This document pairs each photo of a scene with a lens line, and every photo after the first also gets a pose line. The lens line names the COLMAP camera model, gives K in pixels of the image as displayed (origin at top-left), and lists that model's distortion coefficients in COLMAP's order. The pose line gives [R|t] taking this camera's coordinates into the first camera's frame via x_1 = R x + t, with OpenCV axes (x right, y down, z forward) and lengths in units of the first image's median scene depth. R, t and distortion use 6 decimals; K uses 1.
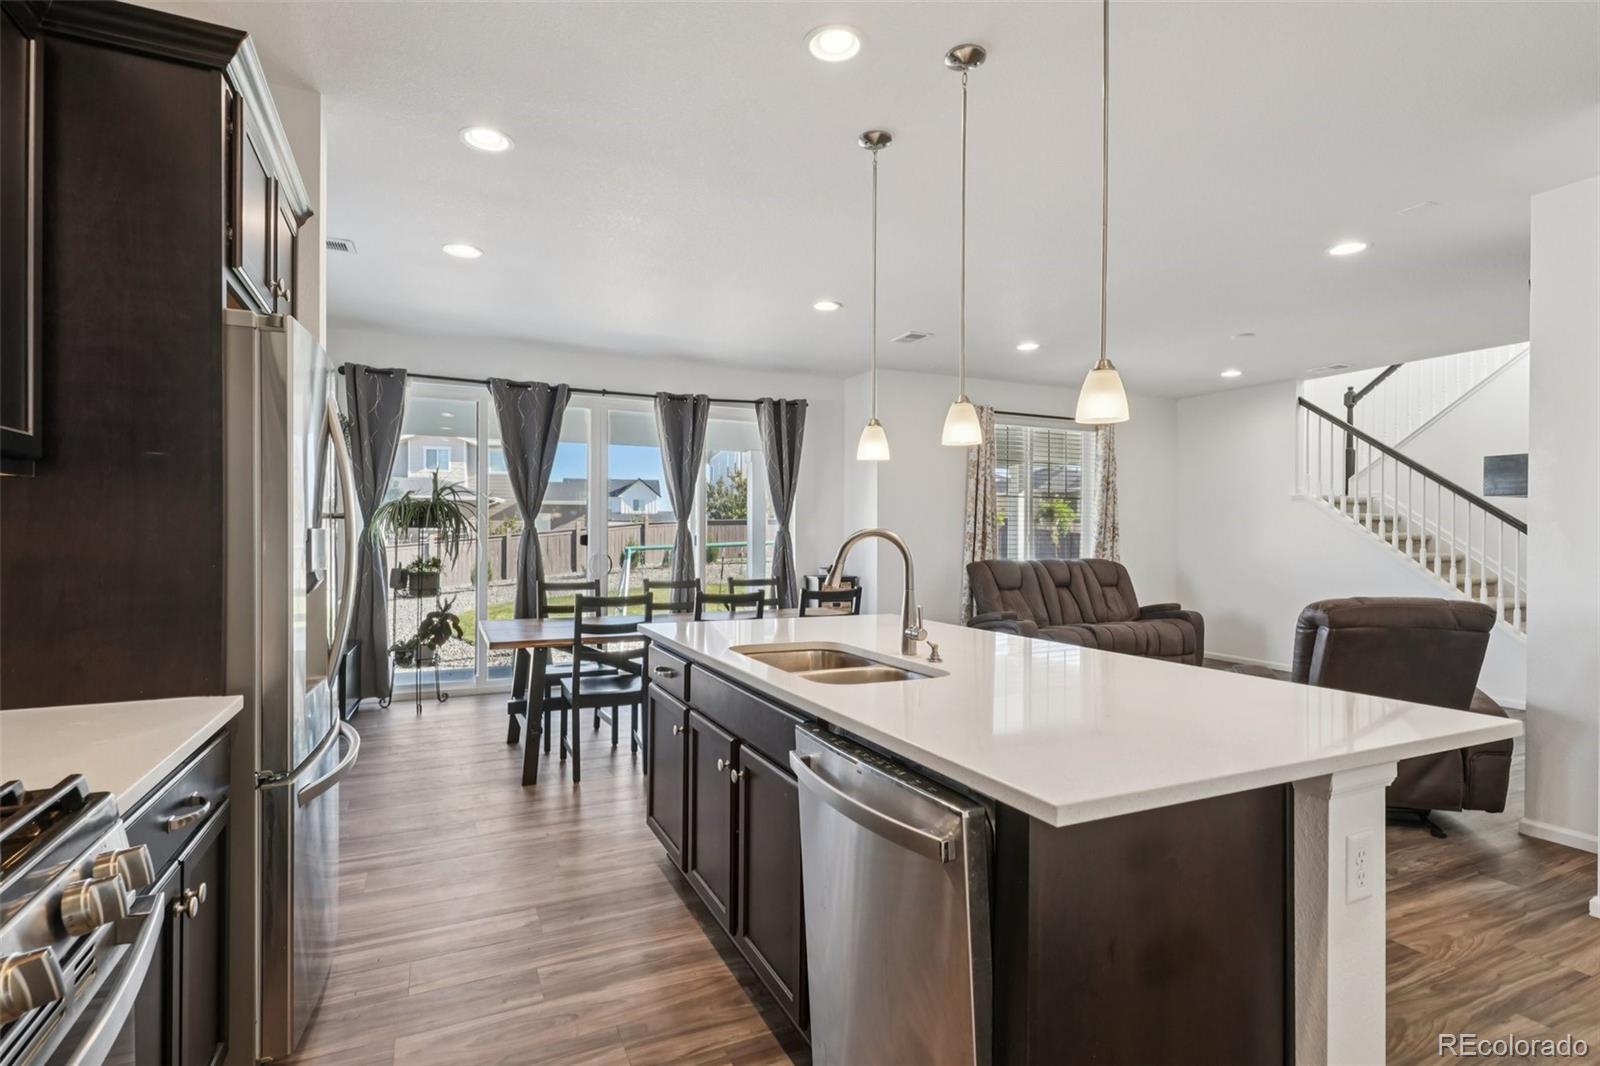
lens RADIAL K [[783.3, 0, 800.2], [0, 783.3, 528.7], [0, 0, 1]] dist [0.000230, 0.000360]
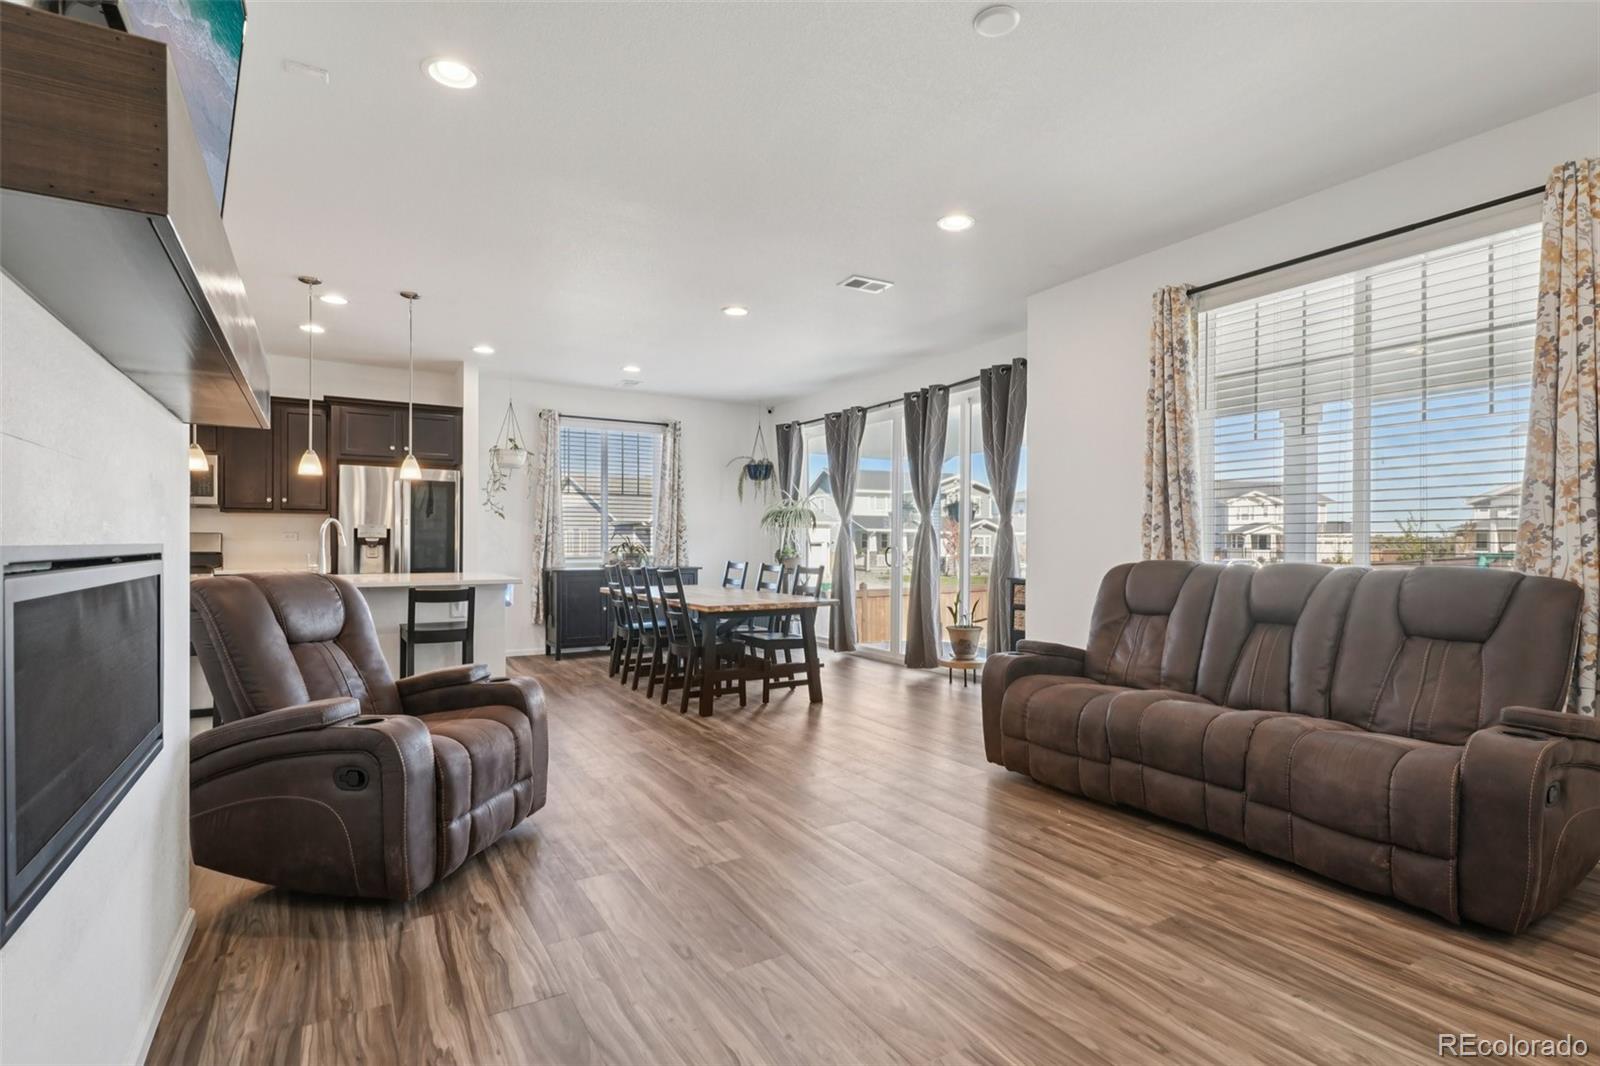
lens RADIAL K [[778.2, 0, 800.1], [0, 778.2, 539.3], [0, 0, 1]] dist [0.011711, -0.000016]
pose [[0.101007, -0.007900, -0.994854, 0.853364], [0.003521, 0.999965, -0.007583, 0.028976], [0.994879, -0.002737, 0.101031, 0.747534]]
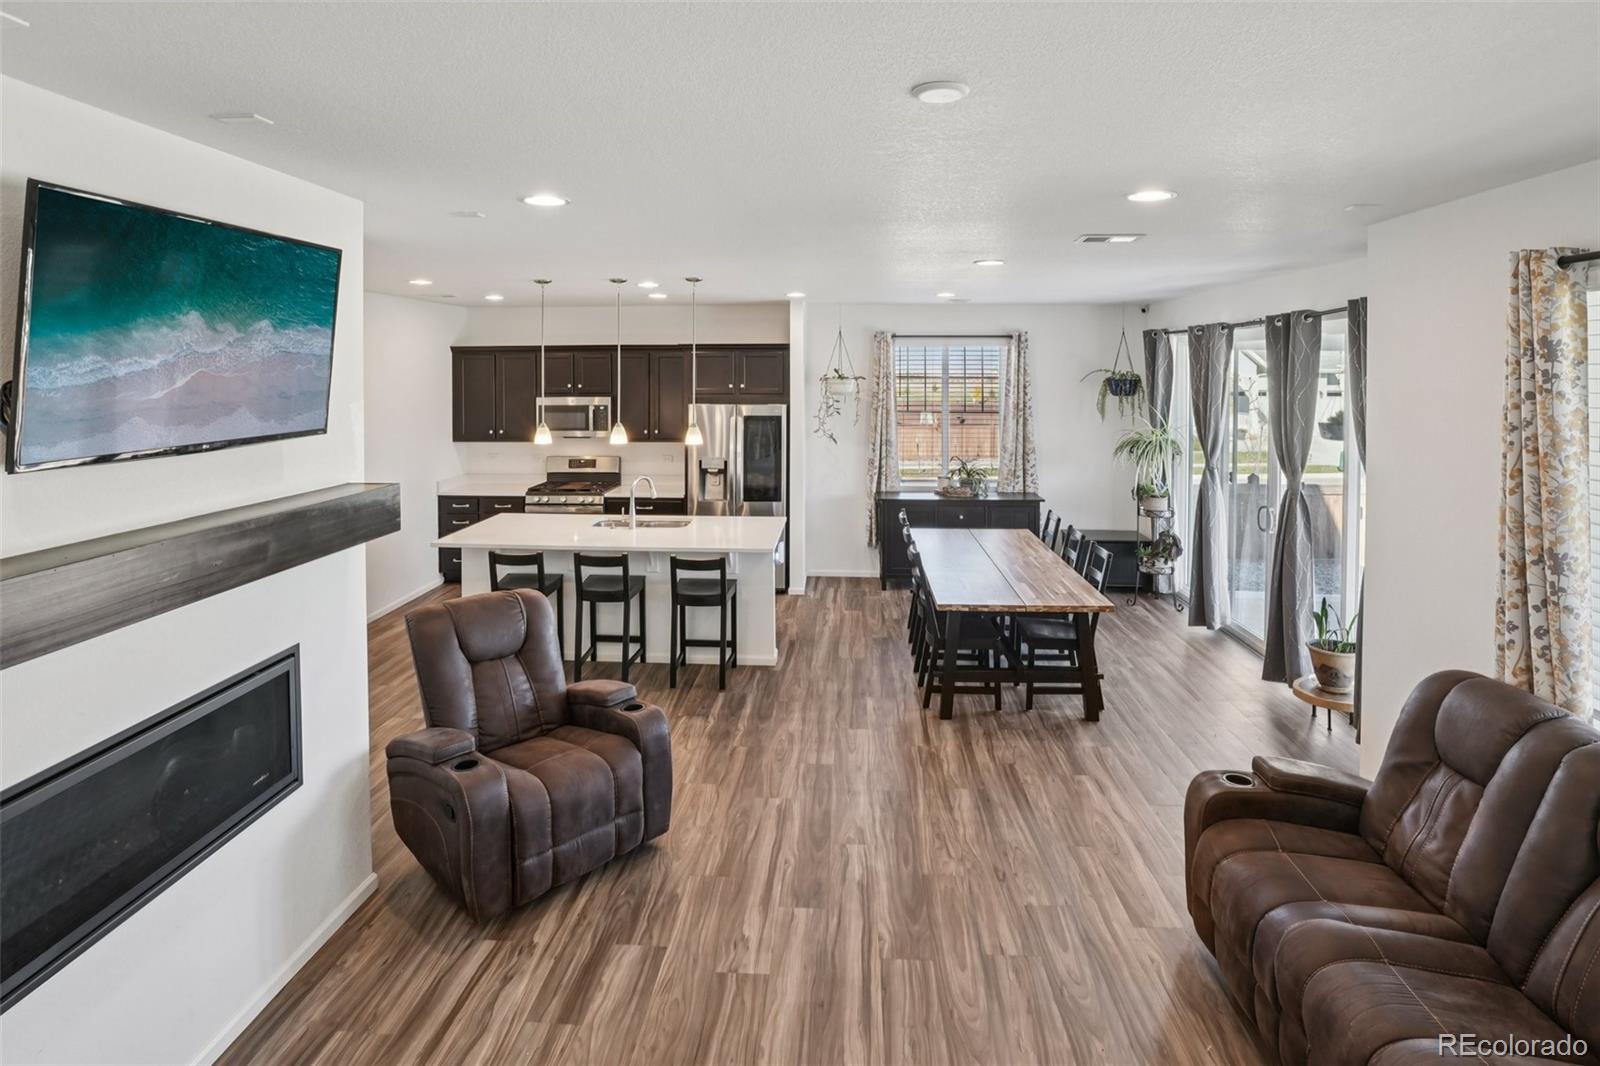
lens RADIAL K [[833.7, 0, 801.5], [0, 833.7, 394.3], [0, 0, 1]] dist [-0.021895, -0.001221]
pose [[-0.473402, 0.015909, -0.880703, 0.787160], [0.001220, 0.999848, 0.017406, -0.108558], [0.880846, 0.007166, -0.473349, 0.974418]]
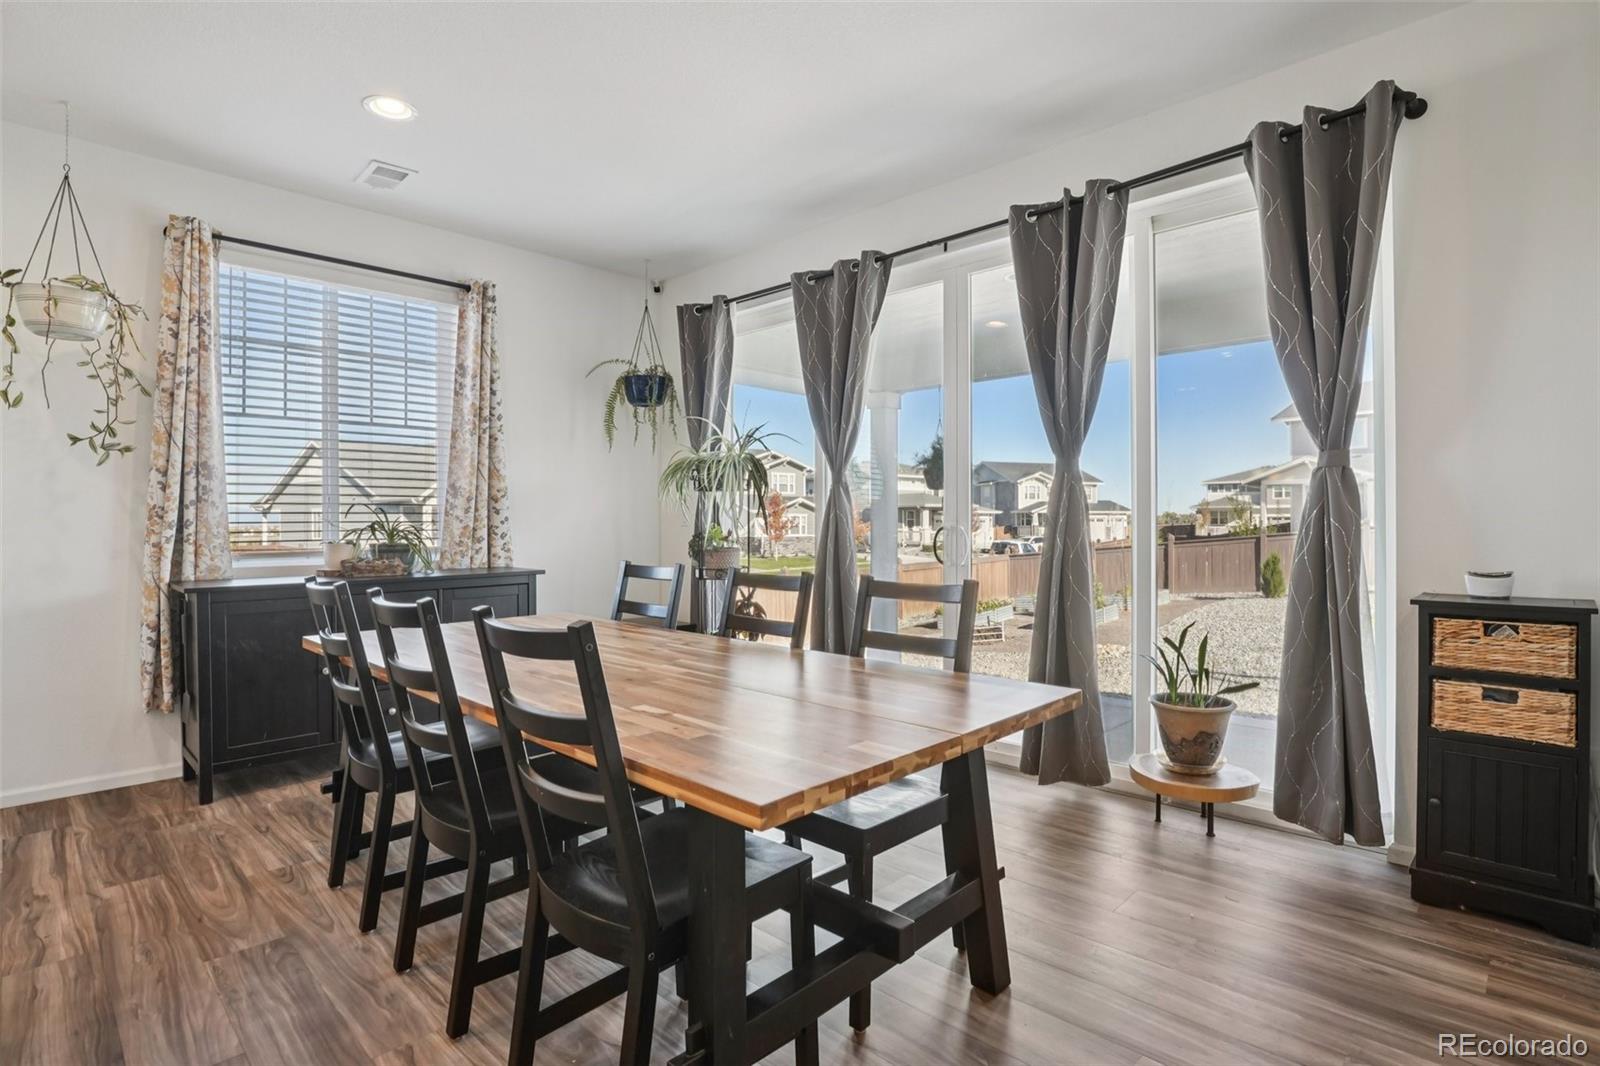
lens RADIAL K [[790.5, 0, 802.7], [0, 790.5, 521.7], [0, 0, 1]] dist [-0.034916, 0.001982]
pose [[0.357334, -0.006502, -0.933954, 0.247856], [0.010929, 0.999936, -0.002779, 0.029014], [0.933913, -0.009214, 0.357382, 0.683802]]
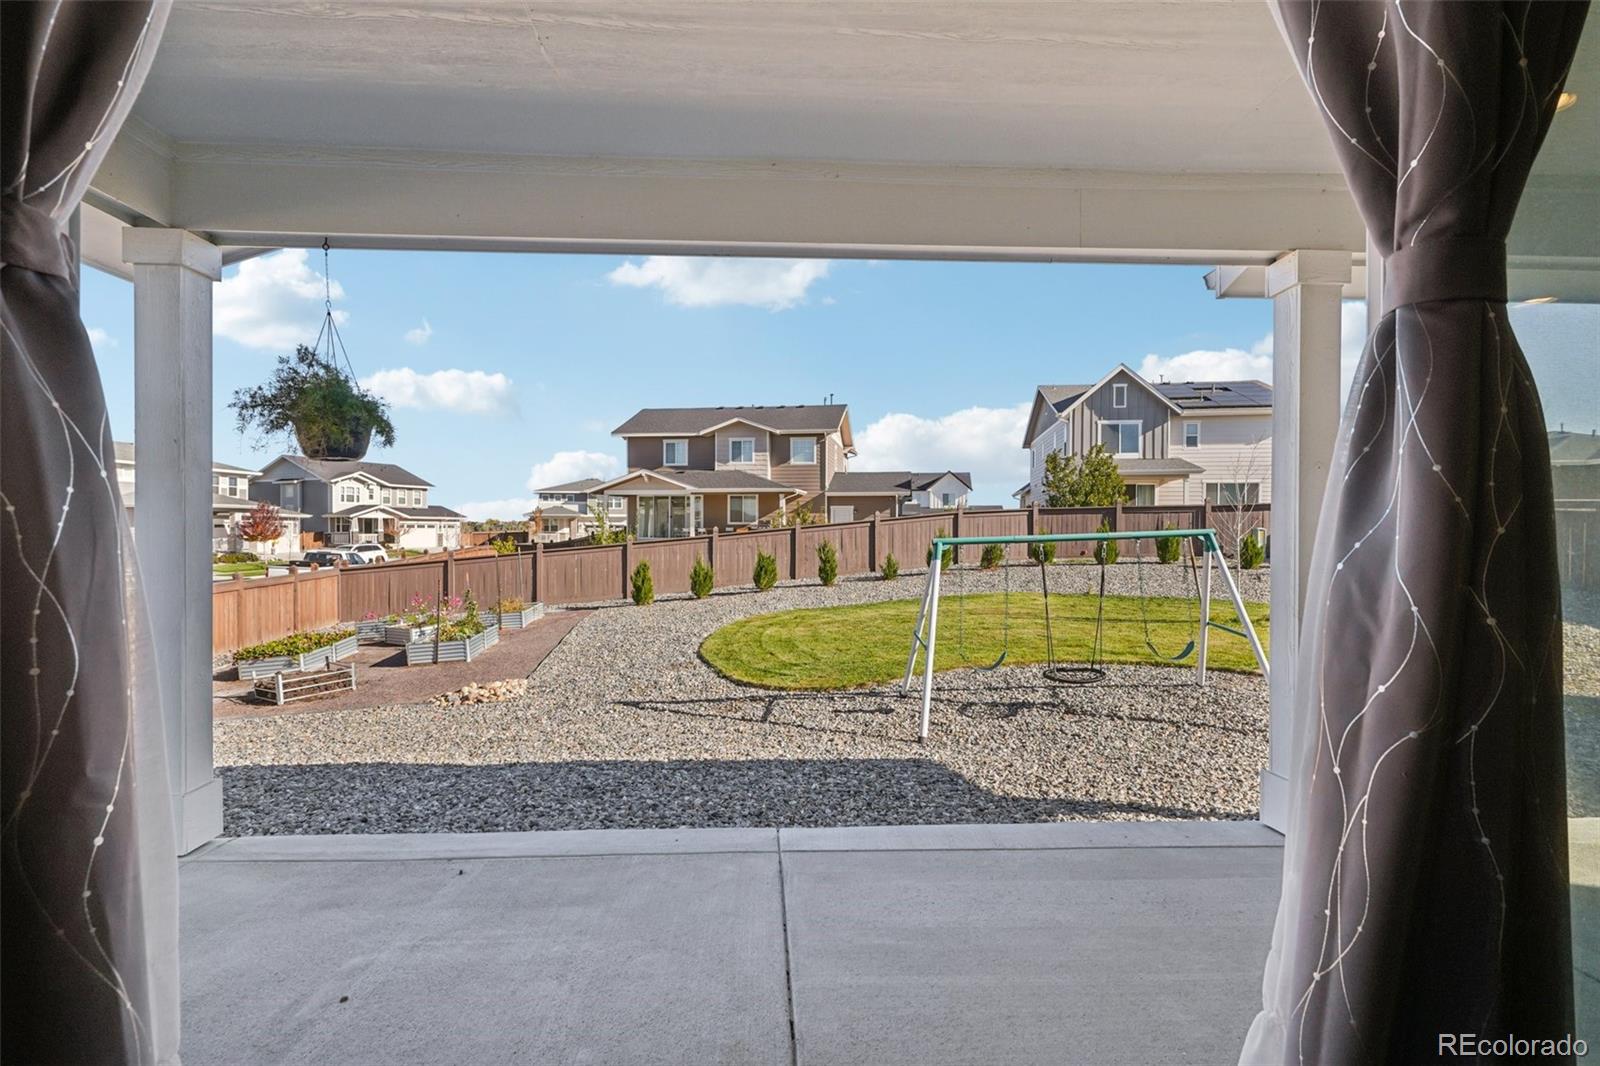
lens RADIAL K [[778.2, 0, 800.1], [0, 778.2, 539.3], [0, 0, 1]] dist [0.011711, -0.000016]
pose [[0.924543, 0.004253, -0.381054, -0.192813], [0.002295, 0.999857, 0.016728, 0.028325], [0.381071, -0.016340, 0.924401, 0.878411]]
